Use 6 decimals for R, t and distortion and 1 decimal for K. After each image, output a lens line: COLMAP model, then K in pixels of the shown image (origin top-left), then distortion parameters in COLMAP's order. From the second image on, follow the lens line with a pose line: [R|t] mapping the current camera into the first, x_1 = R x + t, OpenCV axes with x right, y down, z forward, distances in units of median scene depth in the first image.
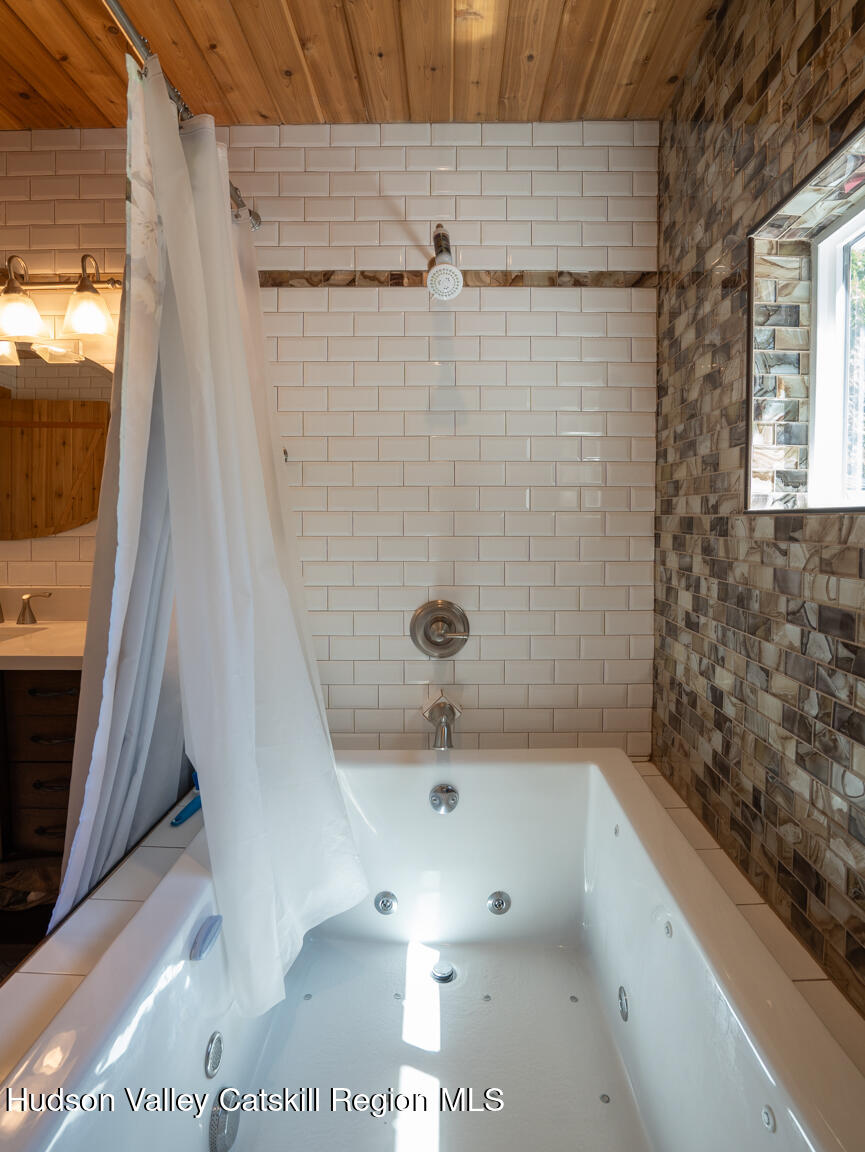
lens RADIAL K [[622.3, 0, 407.8], [0, 622.3, 549.9], [0, 0, 1]] dist [-0.058815, 0.028888]
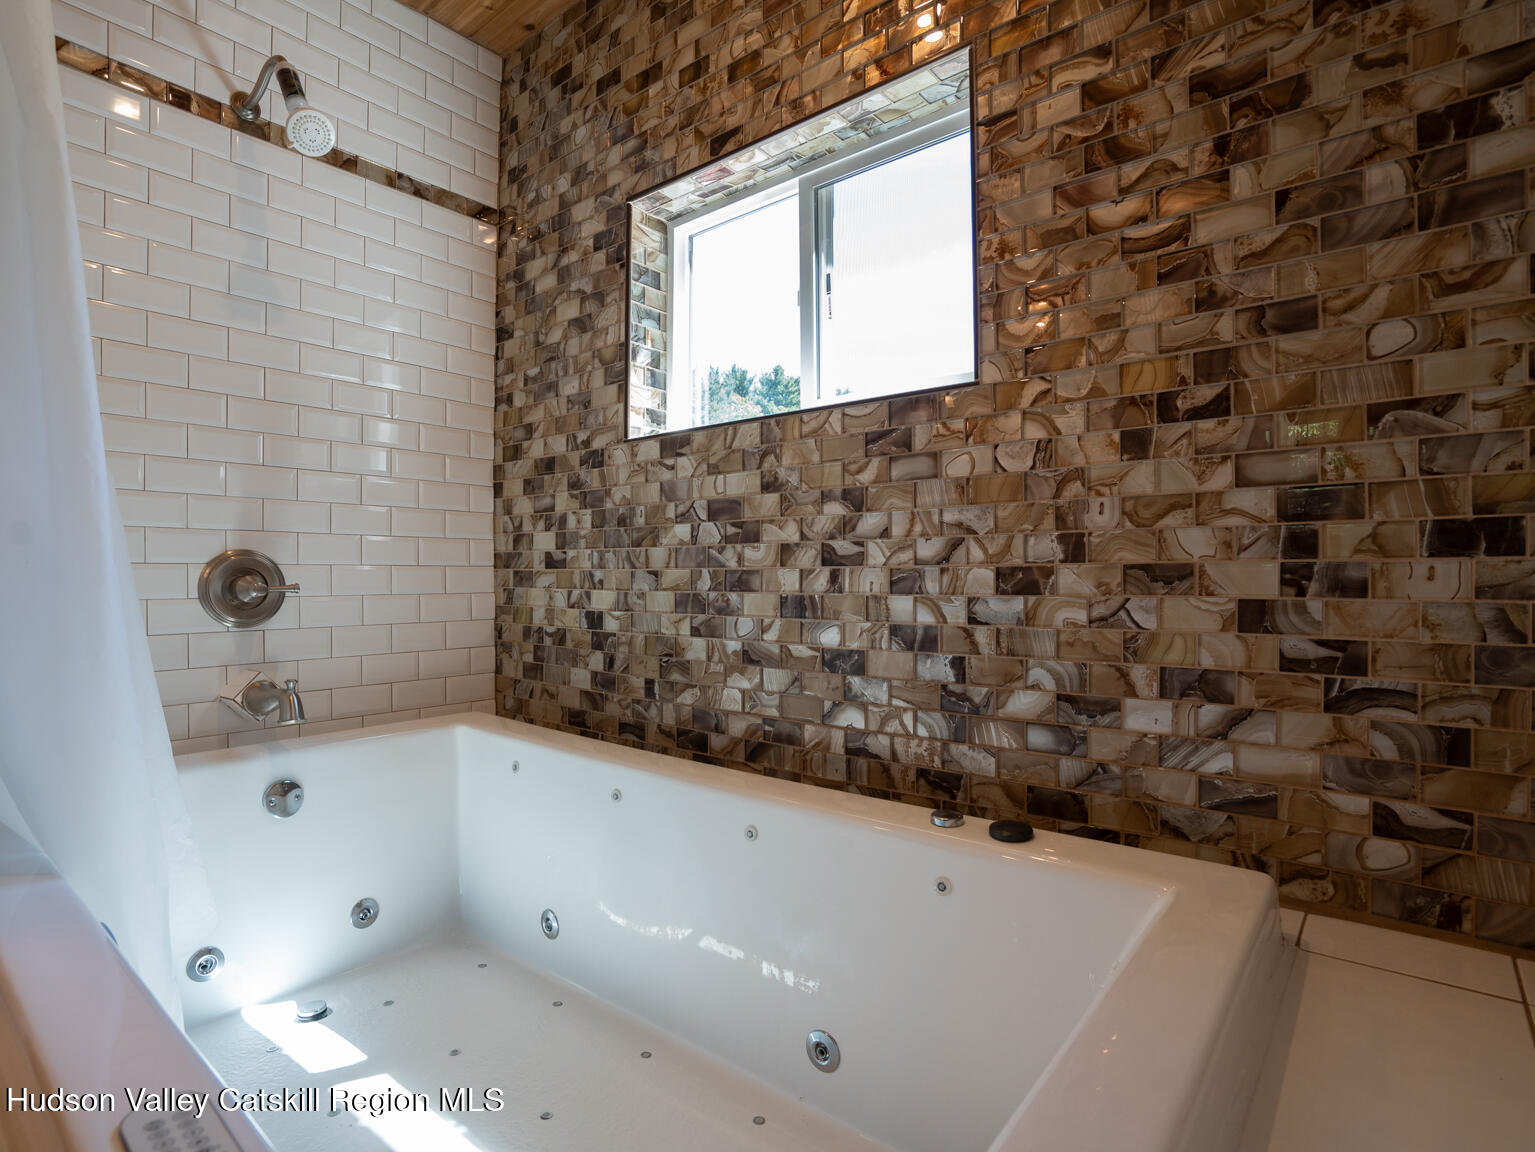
lens RADIAL K [[829.2, 0, 752.9], [0, 829.2, 573.3], [0, 0, 1]] dist [-0.058815, 0.028888]
pose [[0.617762, 0.005759, 0.786344, -0.448725], [0.032170, 0.998951, -0.032589, 0.215173], [-0.785707, 0.045429, 0.616929, -0.097300]]
